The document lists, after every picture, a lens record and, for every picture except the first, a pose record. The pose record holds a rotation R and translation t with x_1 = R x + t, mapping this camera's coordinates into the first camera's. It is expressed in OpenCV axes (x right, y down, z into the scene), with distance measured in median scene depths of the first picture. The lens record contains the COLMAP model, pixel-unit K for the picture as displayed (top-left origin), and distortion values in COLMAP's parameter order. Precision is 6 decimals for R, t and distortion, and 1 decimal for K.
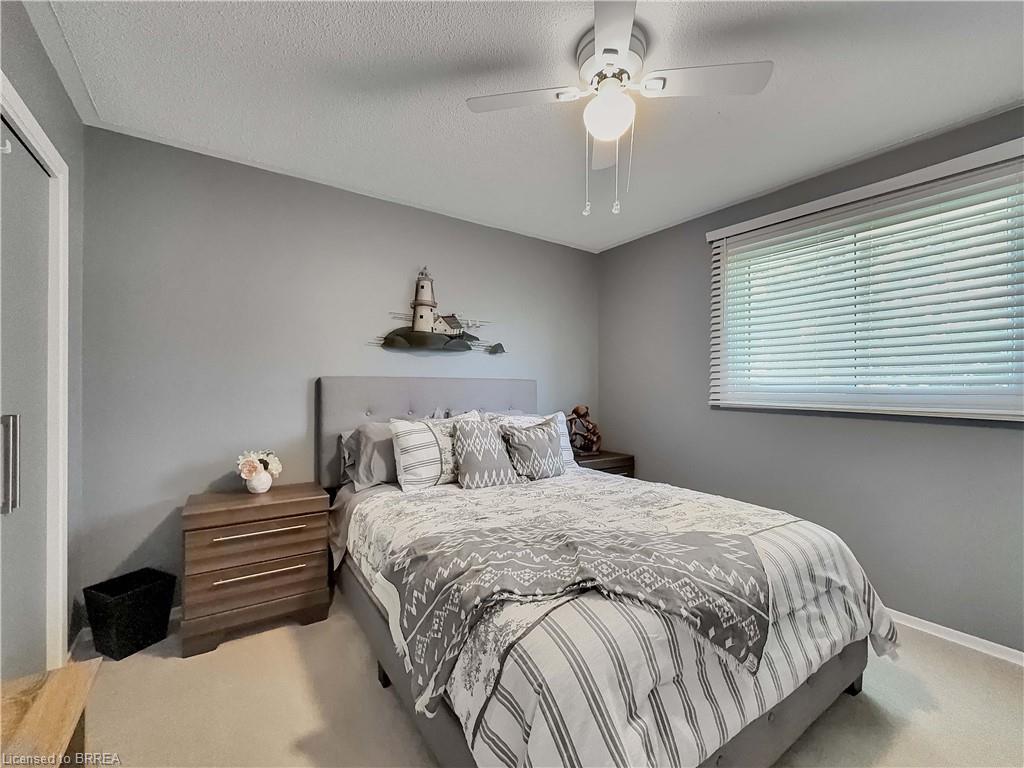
lens RADIAL K [[420.6, 0, 512.0], [0, 420.6, 384.0], [0, 0, 1]] dist [0.002871, 0.000125]
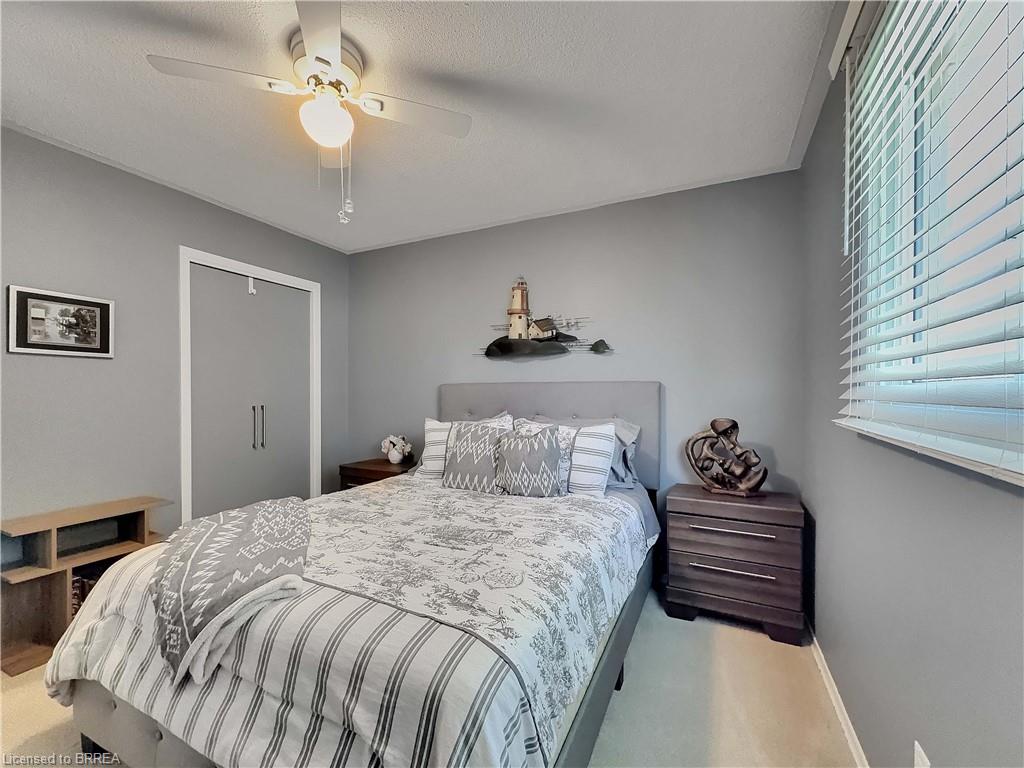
lens RADIAL K [[426.0, 0, 512.9], [0, 426.0, 393.8], [0, 0, 1]] dist [-0.000420, -0.000032]
pose [[0.515407, 0.001932, -0.856943, 0.700152], [0.013291, 0.999859, 0.010248, 0.001559], [0.856842, -0.016671, 0.515309, 0.444343]]
